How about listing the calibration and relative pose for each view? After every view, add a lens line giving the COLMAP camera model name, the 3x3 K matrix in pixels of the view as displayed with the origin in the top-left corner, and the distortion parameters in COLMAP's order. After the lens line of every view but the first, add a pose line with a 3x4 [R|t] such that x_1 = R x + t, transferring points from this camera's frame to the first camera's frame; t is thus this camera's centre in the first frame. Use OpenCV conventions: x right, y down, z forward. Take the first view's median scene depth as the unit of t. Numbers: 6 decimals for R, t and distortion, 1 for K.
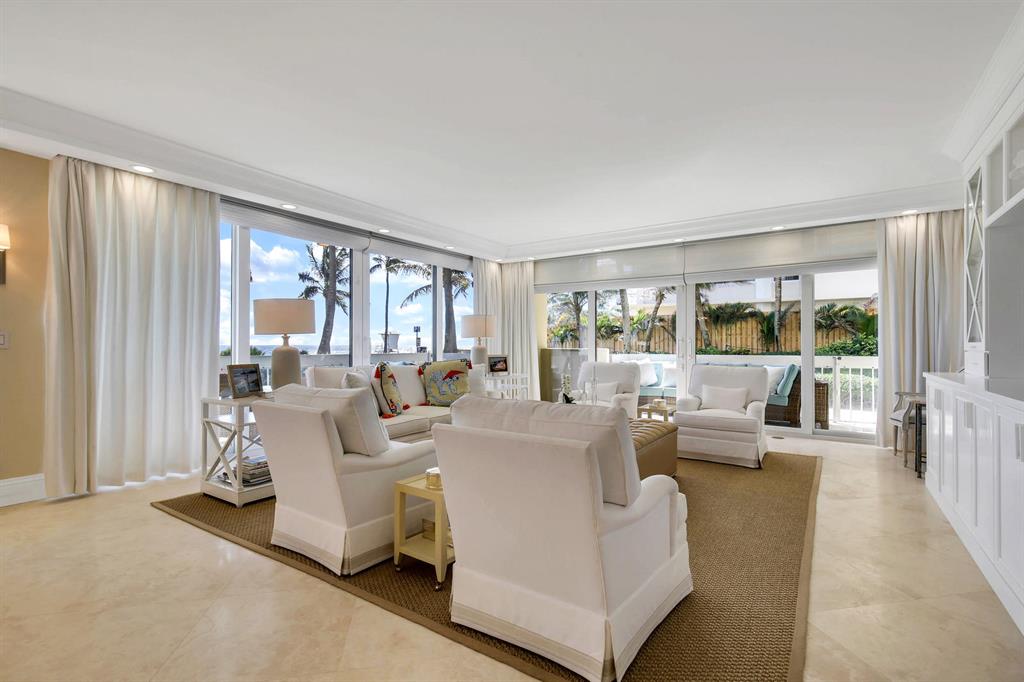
lens RADIAL K [[478.9, 0, 511.9], [0, 478.9, 345.6], [0, 0, 1]] dist [-0.002539, -0.000348]
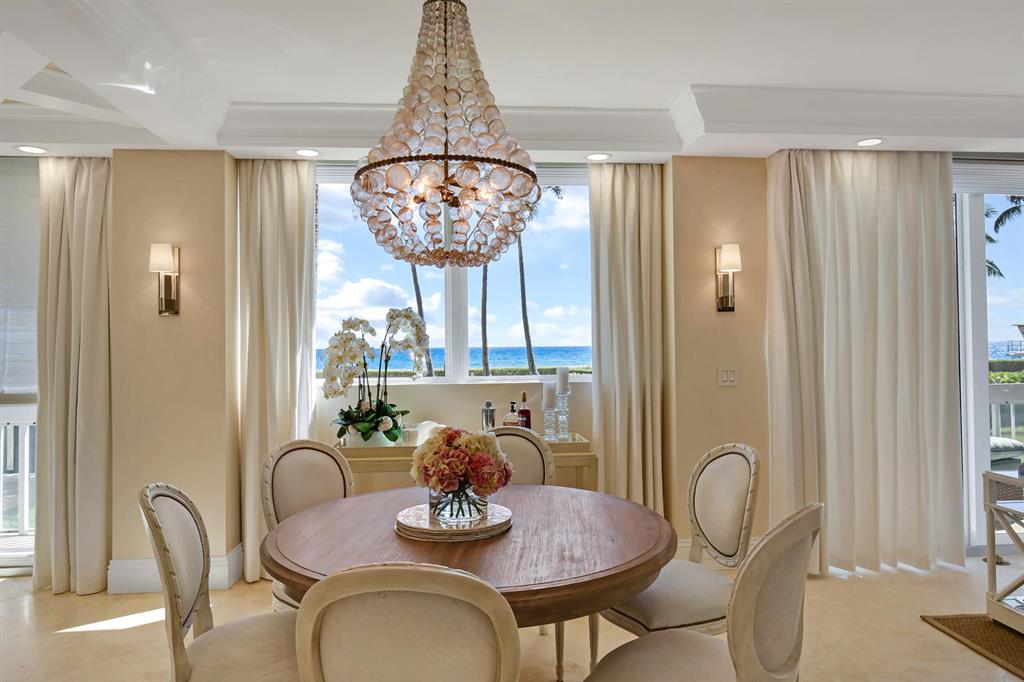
lens RADIAL K [[683.5, 0, 512.2], [0, 683.5, 336.5], [0, 0, 1]] dist [-0.000666, 0.001636]
pose [[0.623657, -0.016154, -0.781531, -0.300319], [0.006921, 0.999861, -0.015144, -0.059670], [0.781668, 0.004036, 0.623682, -0.080912]]
